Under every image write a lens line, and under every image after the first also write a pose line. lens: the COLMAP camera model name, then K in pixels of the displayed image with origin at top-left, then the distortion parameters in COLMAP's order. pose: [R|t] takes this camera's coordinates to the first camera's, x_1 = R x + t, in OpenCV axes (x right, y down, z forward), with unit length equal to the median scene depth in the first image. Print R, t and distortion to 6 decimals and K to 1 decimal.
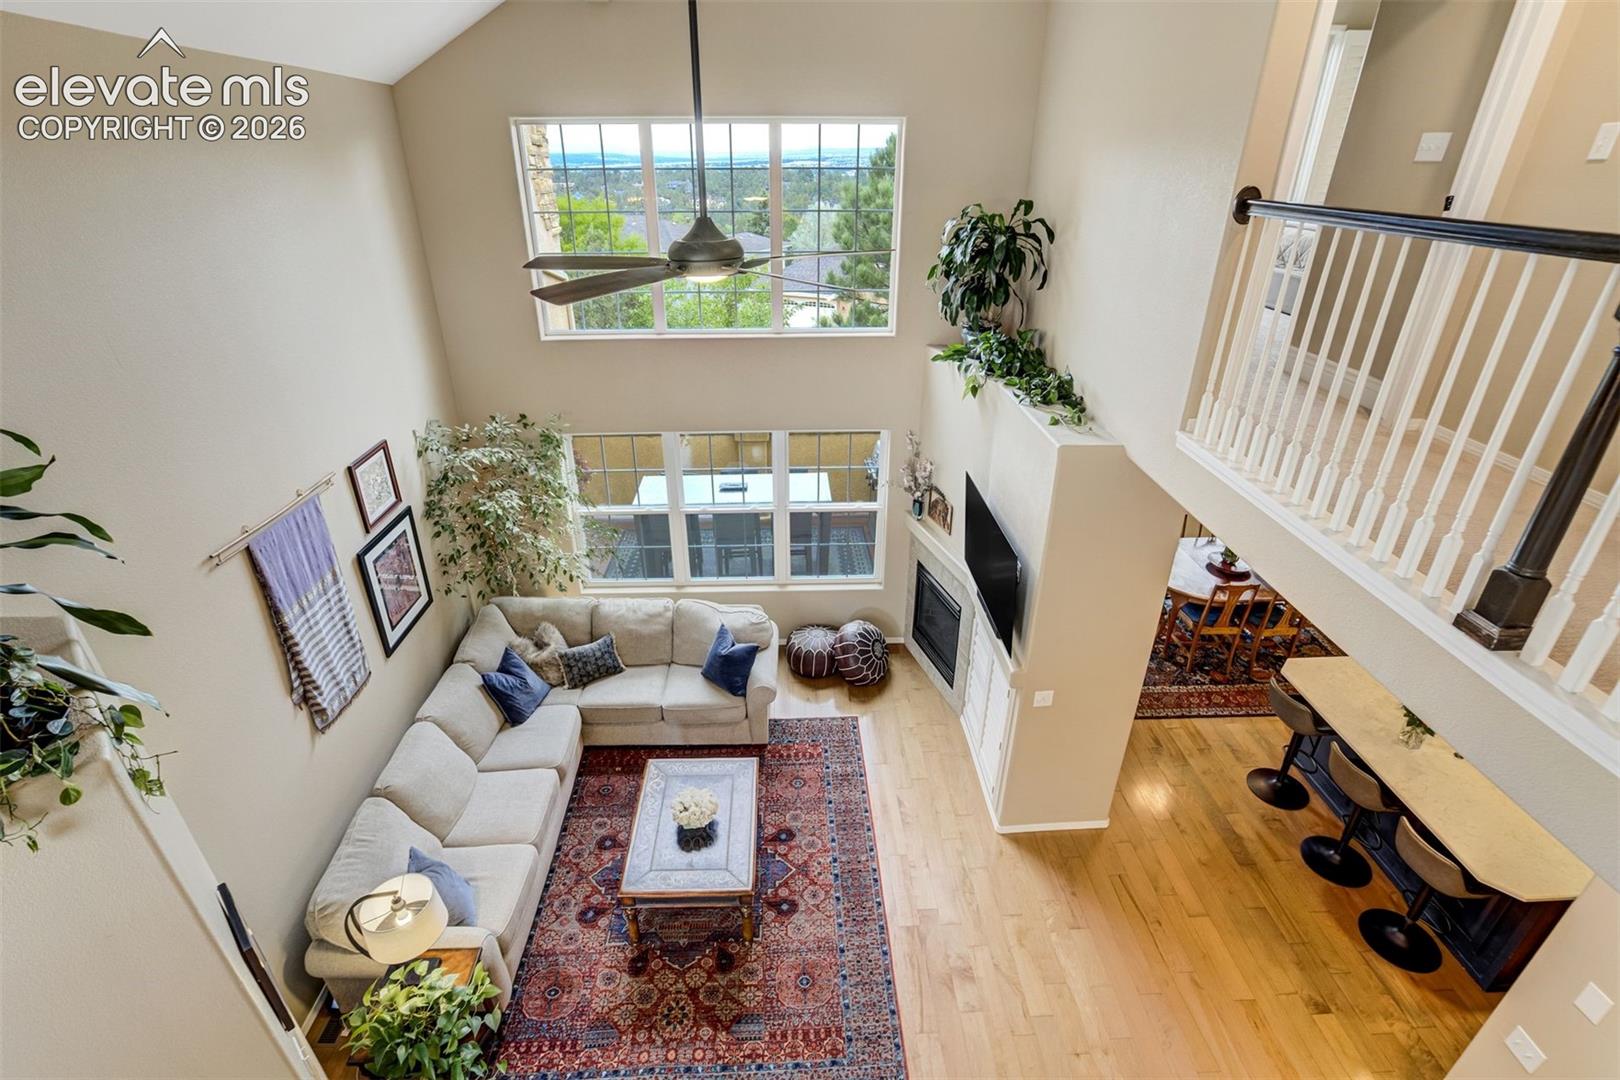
lens RADIAL K [[699.6, 0, 810.0], [0, 699.6, 540.0], [0, 0, 1]] dist [-0.048375, 0.000052]
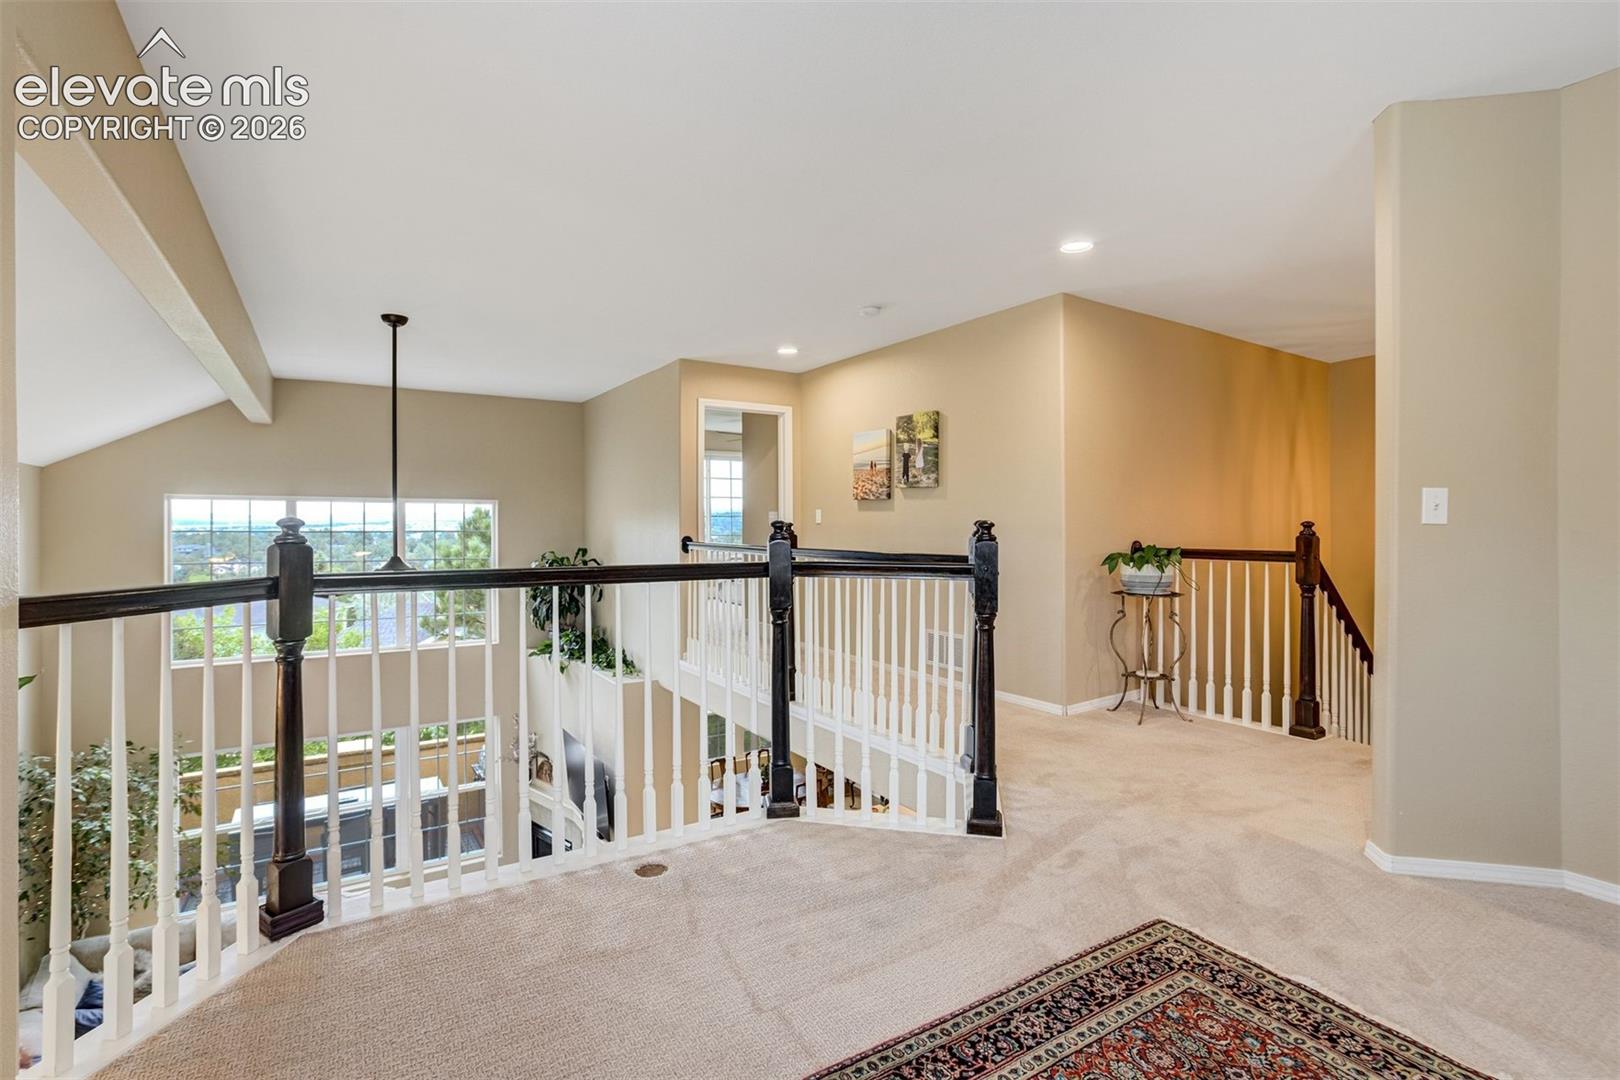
lens RADIAL K [[750.3, 0, 795.1], [0, 750.3, 517.0], [0, 0, 1]] dist [-0.002460, 0.000267]
pose [[0.863951, 0.003441, 0.503565, -0.127897], [0.243360, 0.872602, -0.423488, 0.279143], [-0.440869, 0.488420, 0.753047, -0.525975]]
